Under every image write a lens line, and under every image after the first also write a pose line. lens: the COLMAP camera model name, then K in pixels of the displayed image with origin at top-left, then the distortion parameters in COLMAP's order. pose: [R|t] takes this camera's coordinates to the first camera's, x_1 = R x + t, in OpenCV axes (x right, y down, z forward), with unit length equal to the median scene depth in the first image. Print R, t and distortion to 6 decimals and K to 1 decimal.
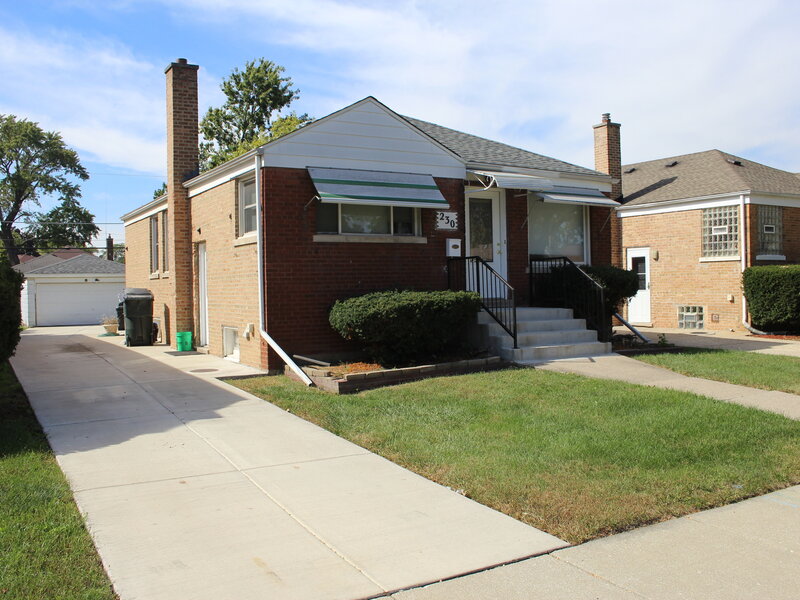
lens RADIAL K [[750.9, 0, 400.0], [0, 750.9, 300.0], [0, 0, 1]] dist [-0.164542, 0.155028]
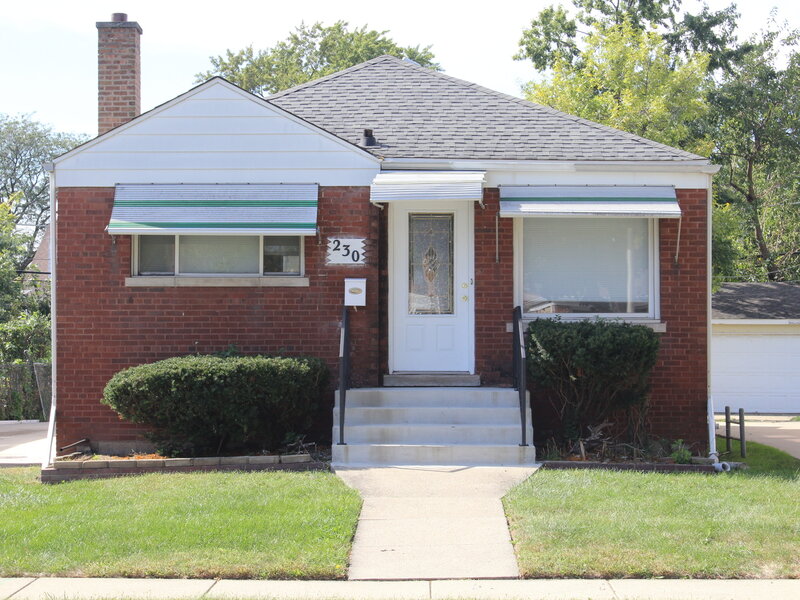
lens RADIAL K [[1713.4, 0, 400.0], [0, 1713.4, 300.0], [0, 0, 1]] dist [-0.056085, -0.167417]
pose [[0.859516, 0.000648, -0.511109, 0.321856], [-0.025736, 0.998785, -0.042014, -0.000567], [0.510461, 0.049266, 0.858489, -0.097150]]
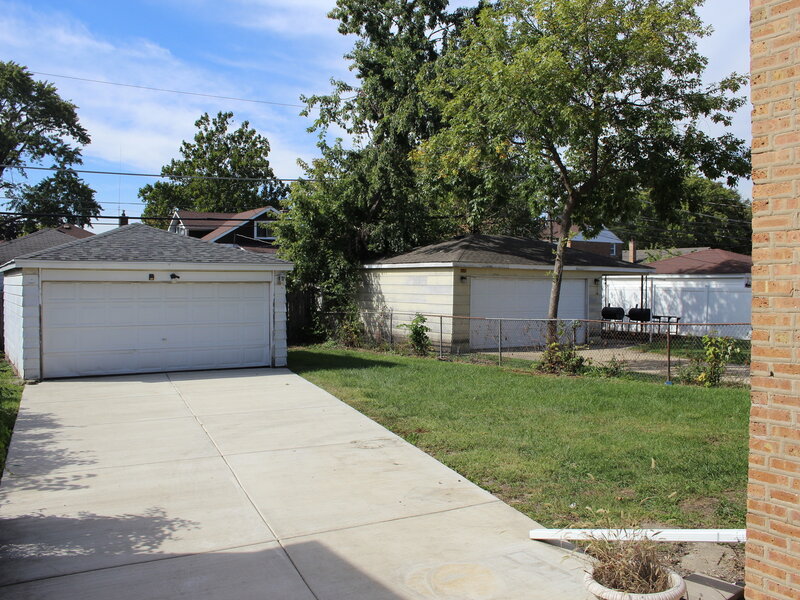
lens RADIAL K [[750.9, 0, 400.0], [0, 750.9, 300.0], [0, 0, 1]] dist [-0.164542, 0.155028]
pose [[0.999433, 0.020318, 0.026843, -0.282151], [-0.020404, 0.999787, 0.002943, -0.016637], [-0.026778, -0.003489, 0.999635, 0.527511]]
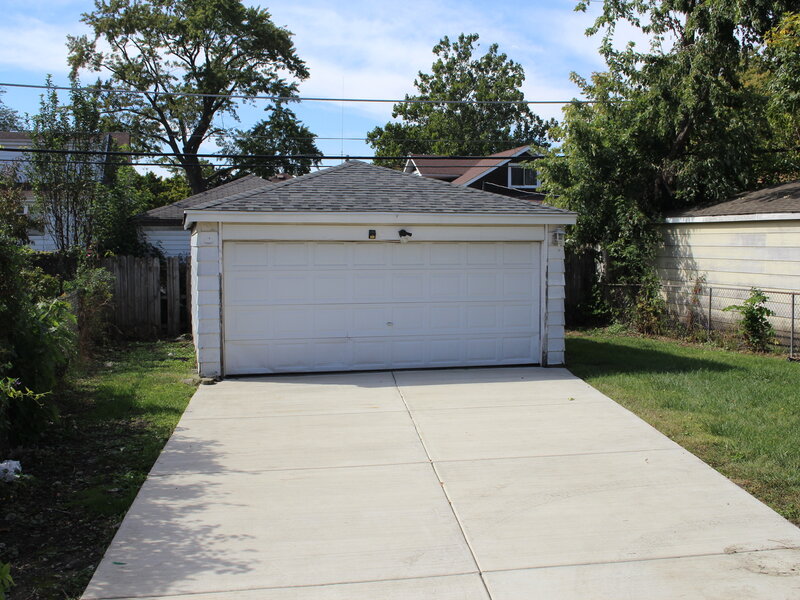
lens RADIAL K [[899.6, 0, 400.0], [0, 899.6, 300.0], [0, 0, 1]] dist [-0.090783, -0.001186]
pose [[0.960813, 0.035252, -0.274948, -0.304600], [-0.022889, 0.998583, 0.048044, -0.016983], [0.276252, -0.039868, 0.960258, 0.617696]]
